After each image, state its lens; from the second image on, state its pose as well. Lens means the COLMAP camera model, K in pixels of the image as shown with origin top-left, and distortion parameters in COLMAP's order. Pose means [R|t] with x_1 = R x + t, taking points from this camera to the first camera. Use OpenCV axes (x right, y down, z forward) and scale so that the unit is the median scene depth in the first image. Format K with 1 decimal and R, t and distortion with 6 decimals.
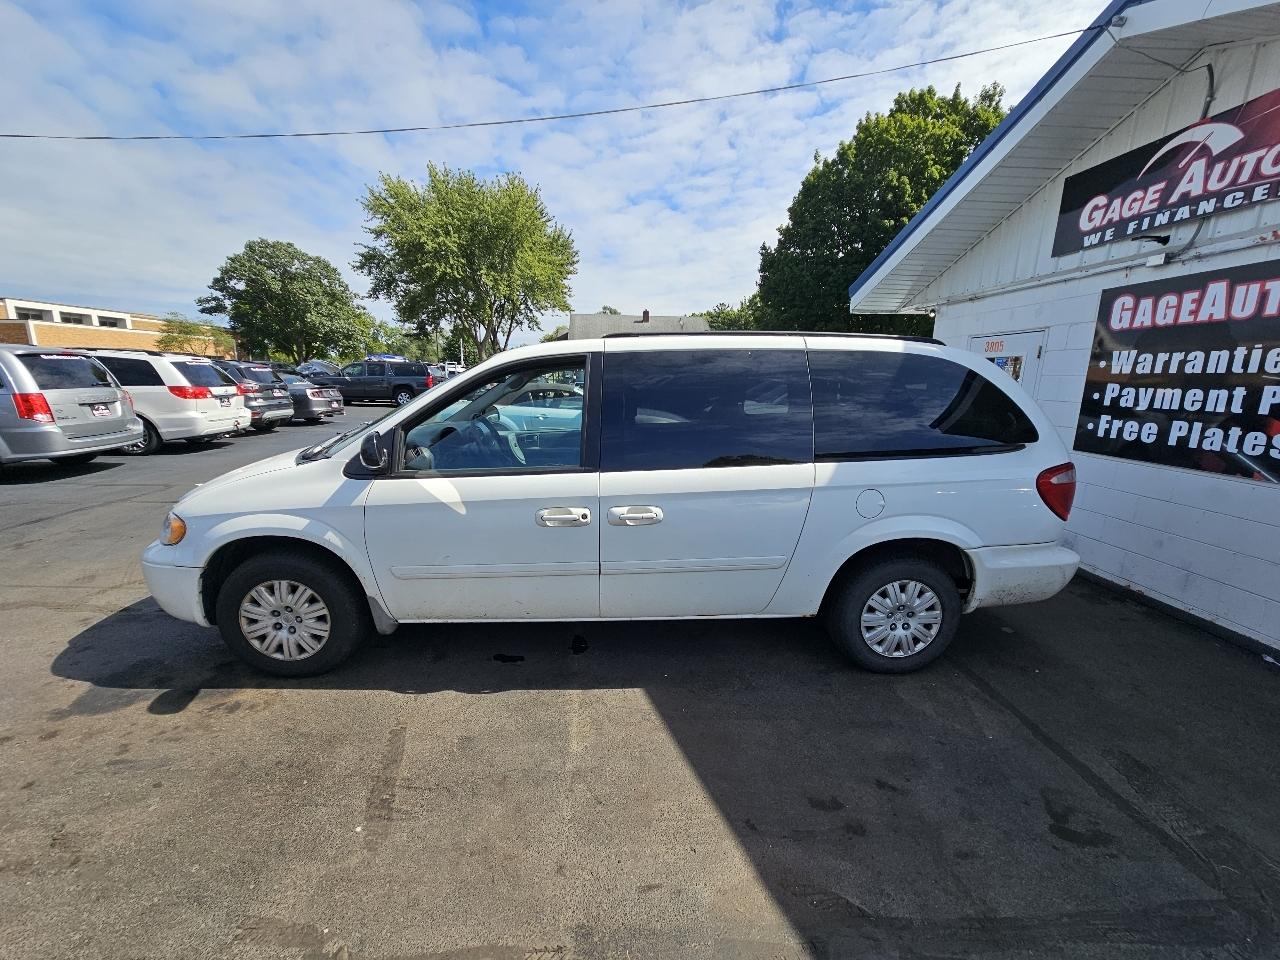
lens RADIAL K [[516.9, 0, 640.0], [0, 516.9, 480.0], [0, 0, 1]] dist [0.002903, -0.002719]
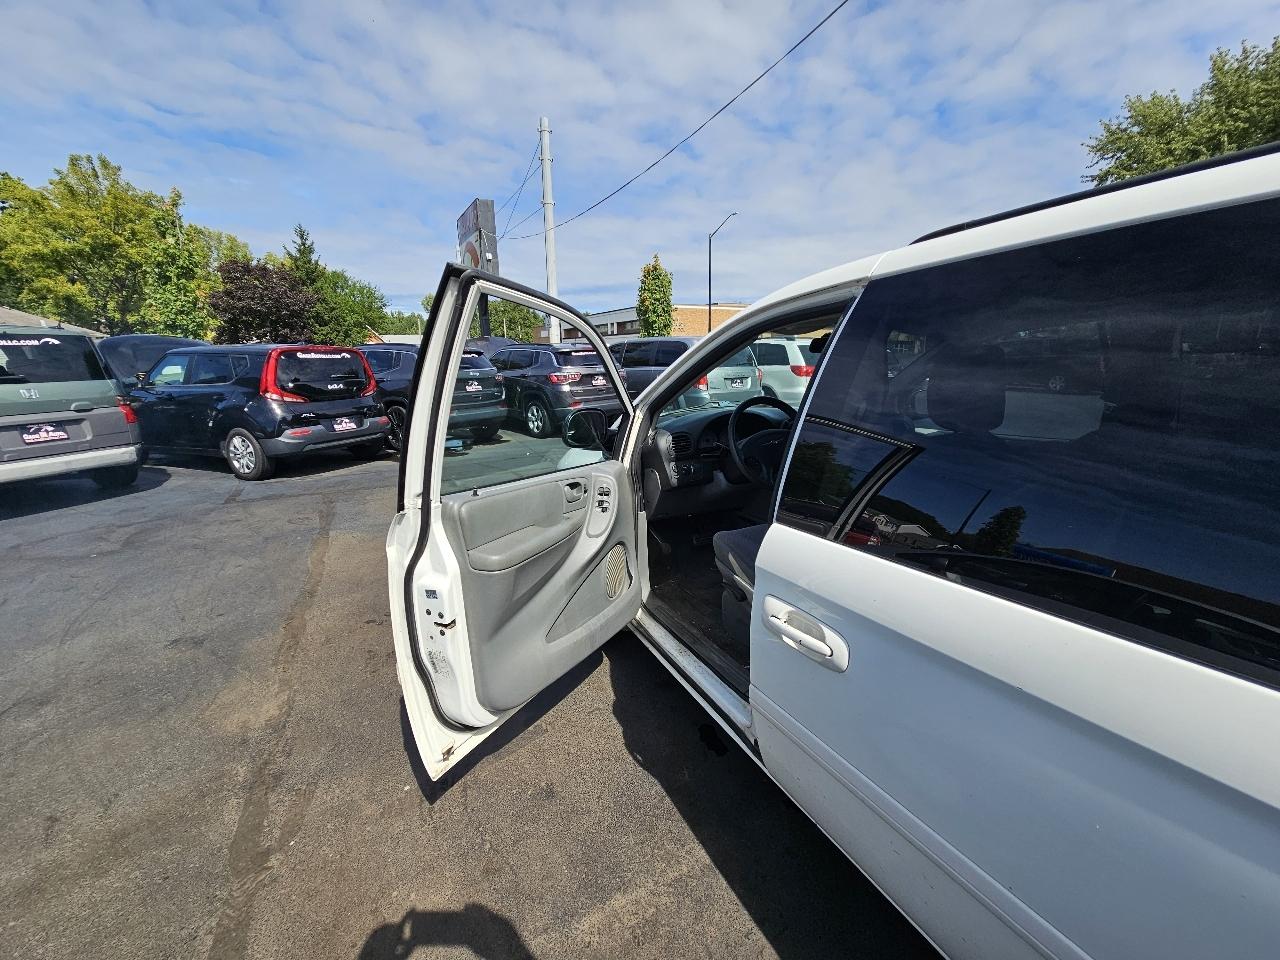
lens RADIAL K [[520.5, 0, 640.0], [0, 520.5, 480.0], [0, 0, 1]] dist [-0.002629, -0.000696]
pose [[0.405560, 0.194646, -0.893103, 0.214361], [-0.164783, 0.976625, 0.138021, -0.068847], [0.899092, 0.091193, 0.428155, 0.437989]]
